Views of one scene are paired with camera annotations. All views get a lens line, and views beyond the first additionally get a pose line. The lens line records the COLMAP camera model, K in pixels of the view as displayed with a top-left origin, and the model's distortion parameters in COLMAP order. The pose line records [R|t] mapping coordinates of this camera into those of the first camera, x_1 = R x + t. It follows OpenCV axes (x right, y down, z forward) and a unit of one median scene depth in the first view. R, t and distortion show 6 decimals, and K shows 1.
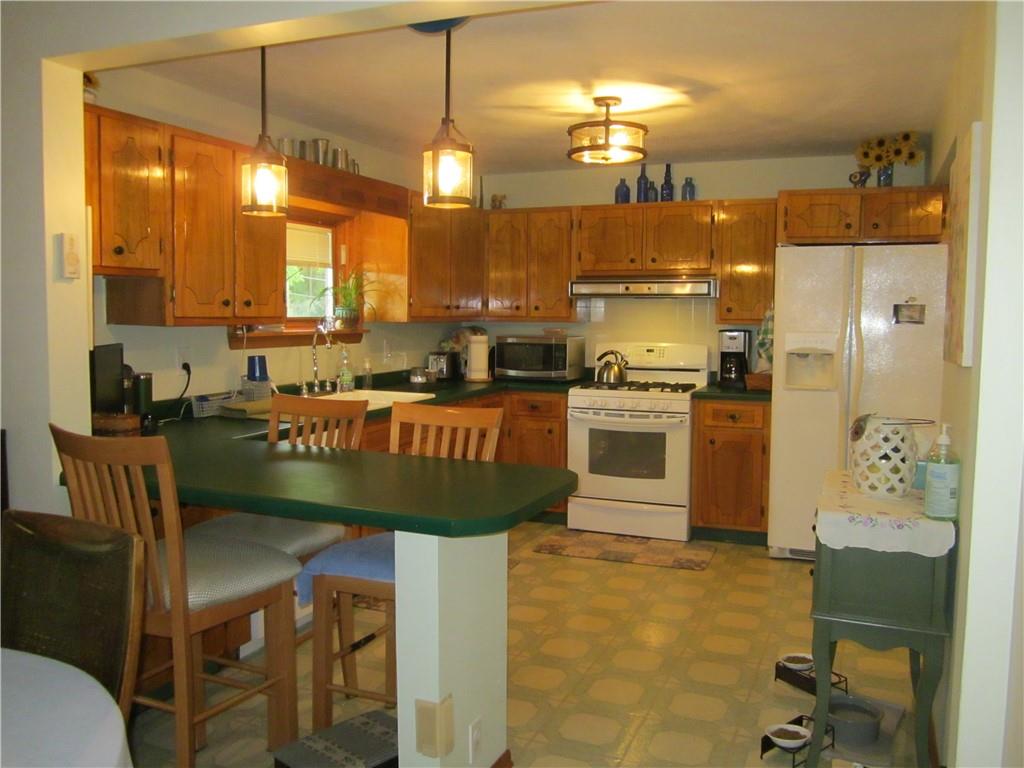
lens RADIAL K [[862.4, 0, 512.0], [0, 862.4, 384.0], [0, 0, 1]] dist [-0.019427, -0.010366]
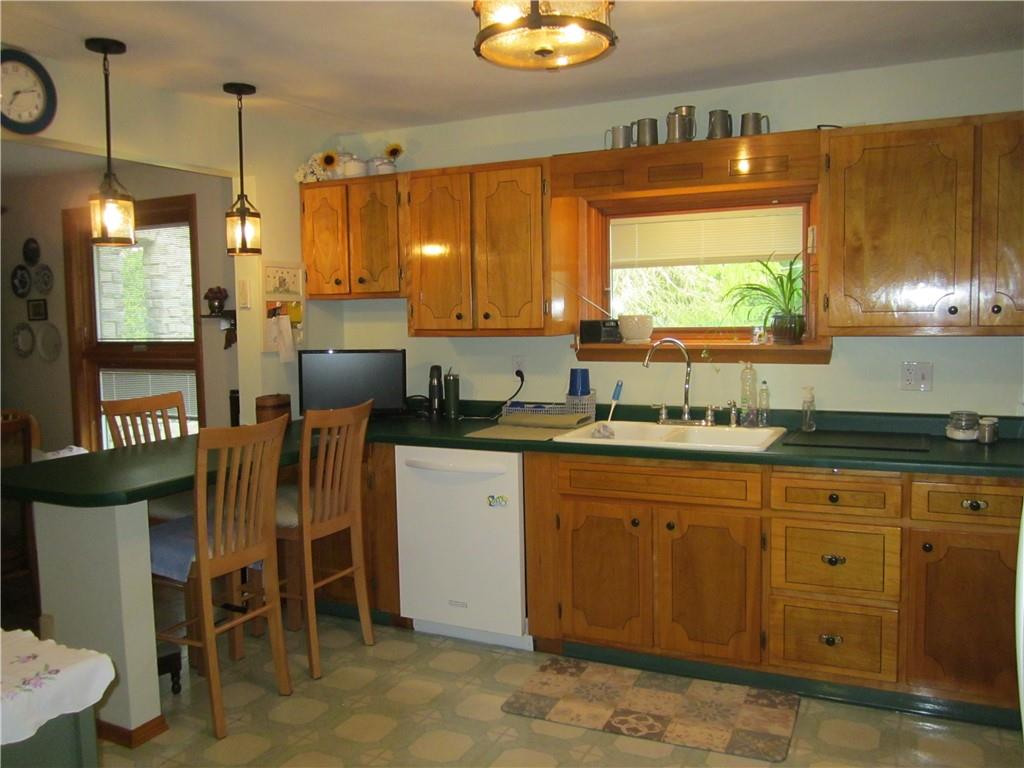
lens RADIAL K [[862.4, 0, 512.0], [0, 862.4, 384.0], [0, 0, 1]] dist [-0.019427, -0.010366]
pose [[-0.047688, 0.076771, -0.995908, 0.532686], [-0.065595, 0.994649, 0.079815, -0.069918], [0.996706, 0.069133, -0.042397, 0.772796]]
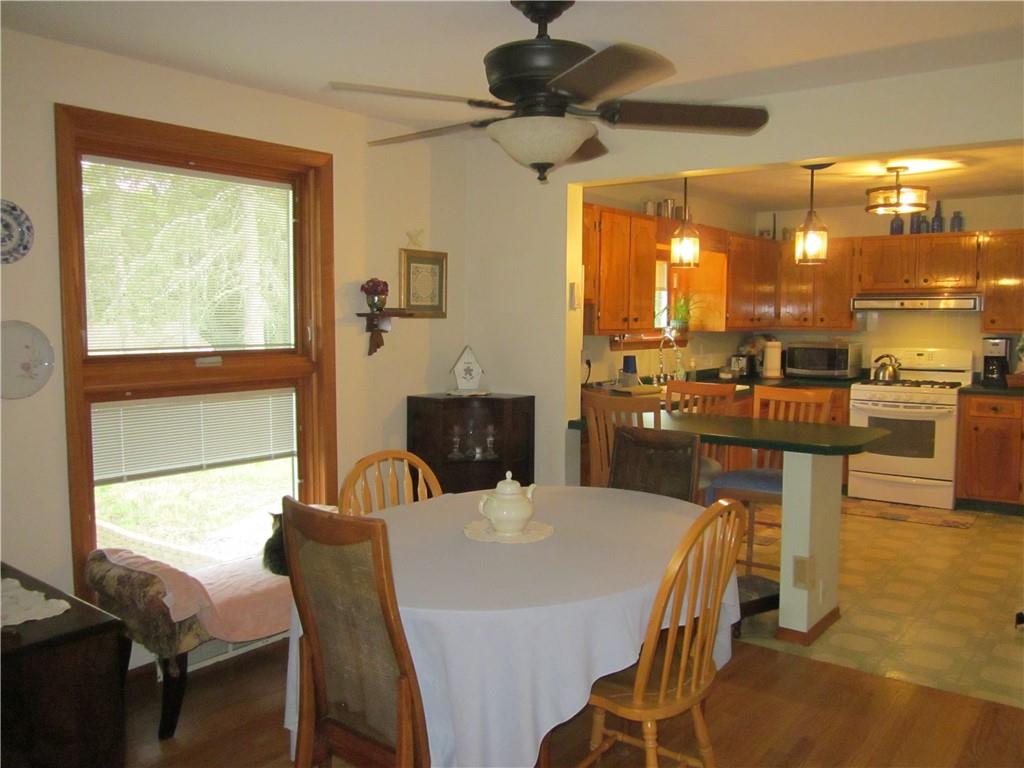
lens RADIAL K [[862.4, 0, 512.0], [0, 862.4, 384.0], [0, 0, 1]] dist [-0.019427, -0.010366]
pose [[0.966892, 0.015168, -0.254735, -0.095996], [-0.016569, 0.999857, -0.003355, 0.017866], [0.254648, 0.007465, 0.967005, -0.345454]]
